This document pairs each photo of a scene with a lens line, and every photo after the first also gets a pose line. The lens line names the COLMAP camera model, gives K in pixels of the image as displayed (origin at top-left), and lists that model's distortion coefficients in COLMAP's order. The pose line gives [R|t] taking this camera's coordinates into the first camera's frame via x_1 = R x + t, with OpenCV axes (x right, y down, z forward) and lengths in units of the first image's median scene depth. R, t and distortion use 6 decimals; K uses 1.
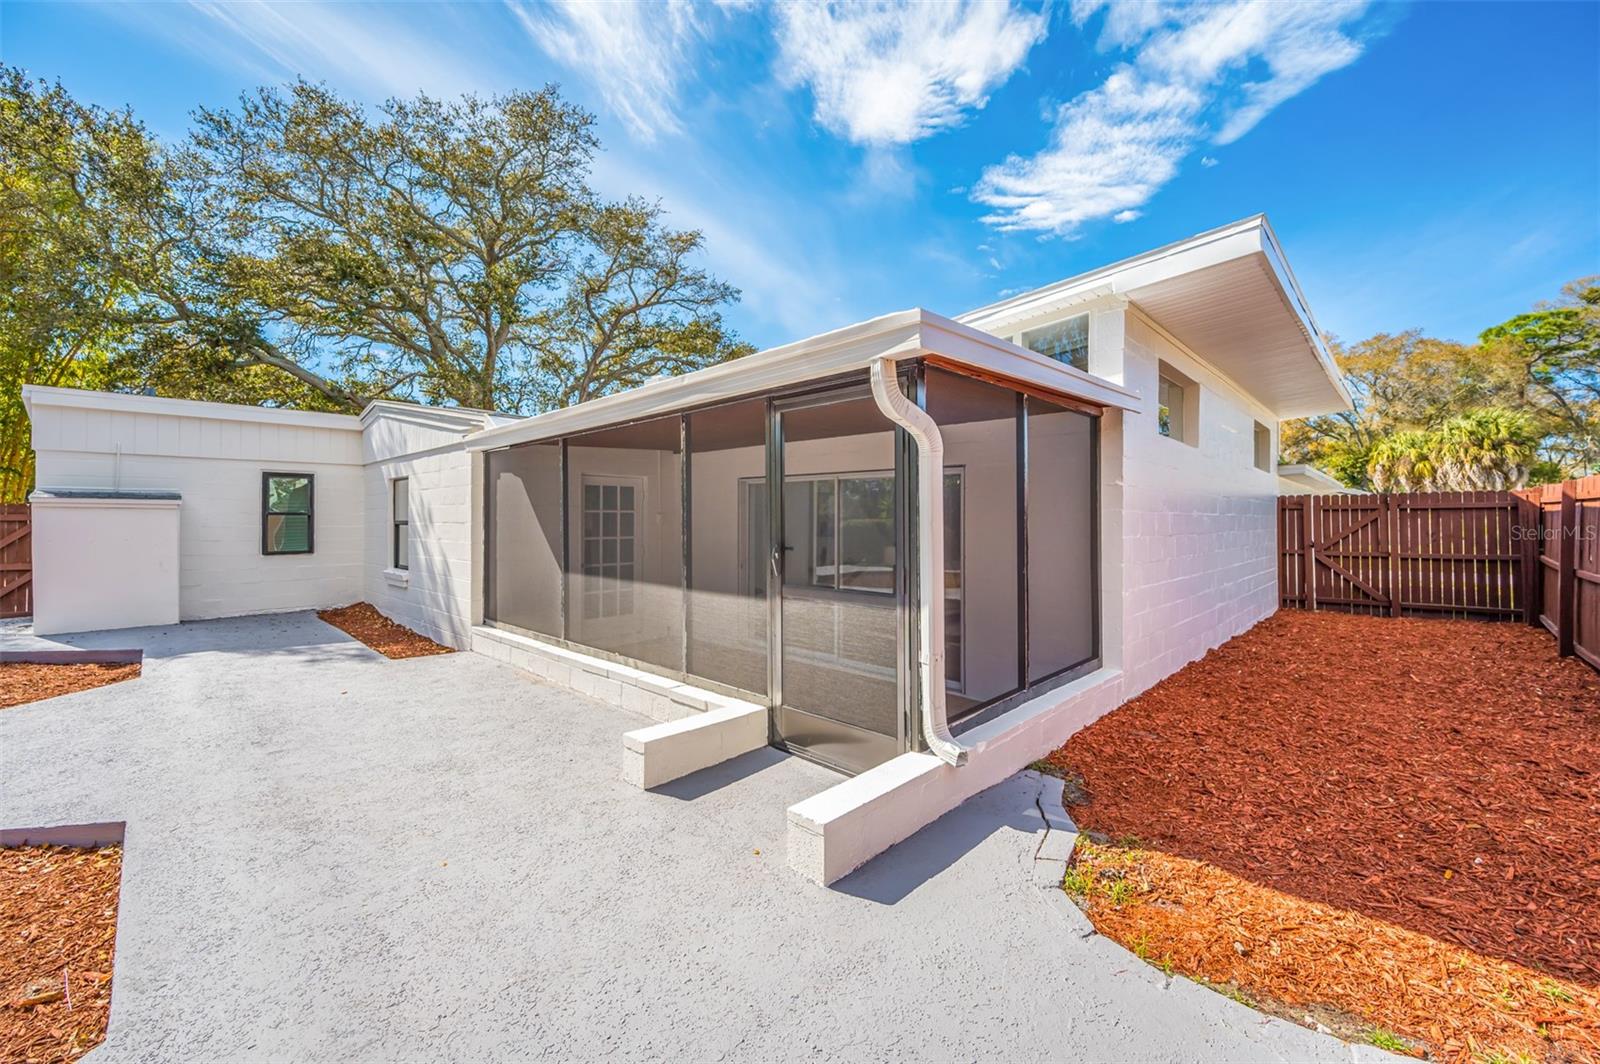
lens RADIAL K [[624.9, 0, 802.4], [0, 624.9, 513.6], [0, 0, 1]] dist [-0.012135, -0.000217]
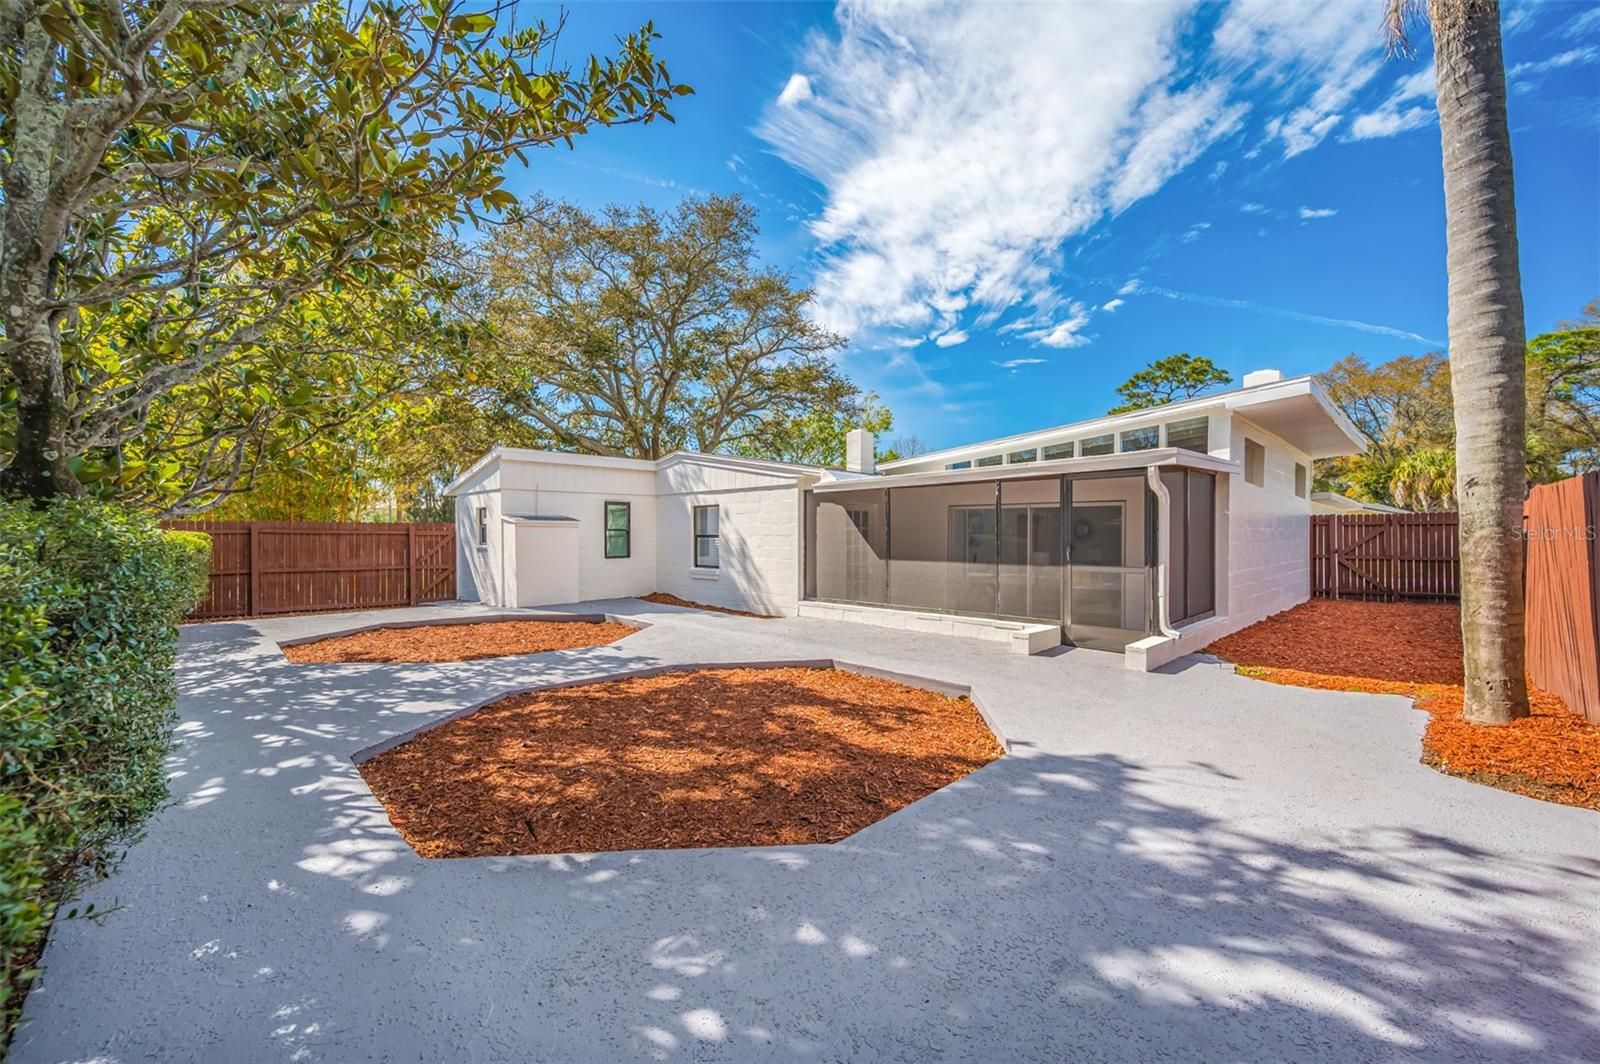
lens RADIAL K [[624.9, 0, 810.5], [0, 624.9, 540.6], [0, 0, 1]] dist [-0.012135, -0.000217]
pose [[0.999875, -0.002739, -0.015566, -0.324243], [0.003044, 0.999804, 0.019568, -0.002353], [0.015510, -0.019612, 0.999687, -0.395214]]
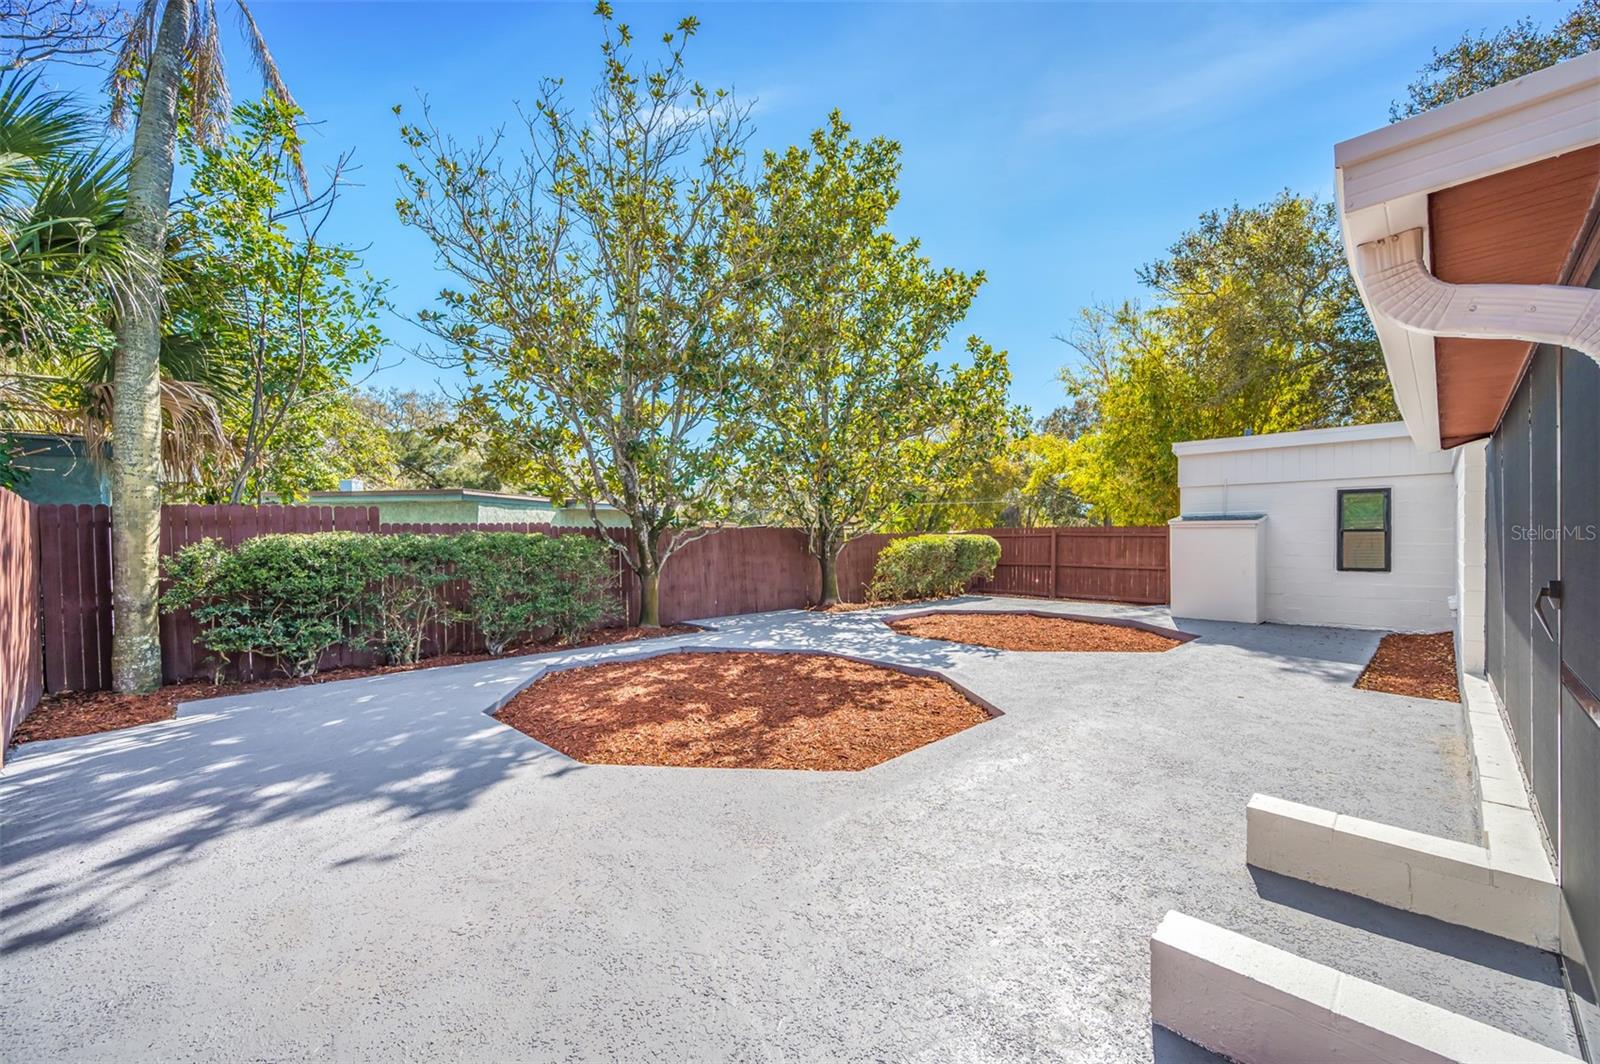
lens RADIAL K [[624.9, 0, 814.8], [0, 624.9, 537.9], [0, 0, 1]] dist [-0.012135, -0.000217]
pose [[0.027423, -0.003743, -0.999617, 0.117873], [0.018185, 0.999829, -0.003245, -0.000059], [0.999458, -0.018089, 0.027487, 0.086525]]
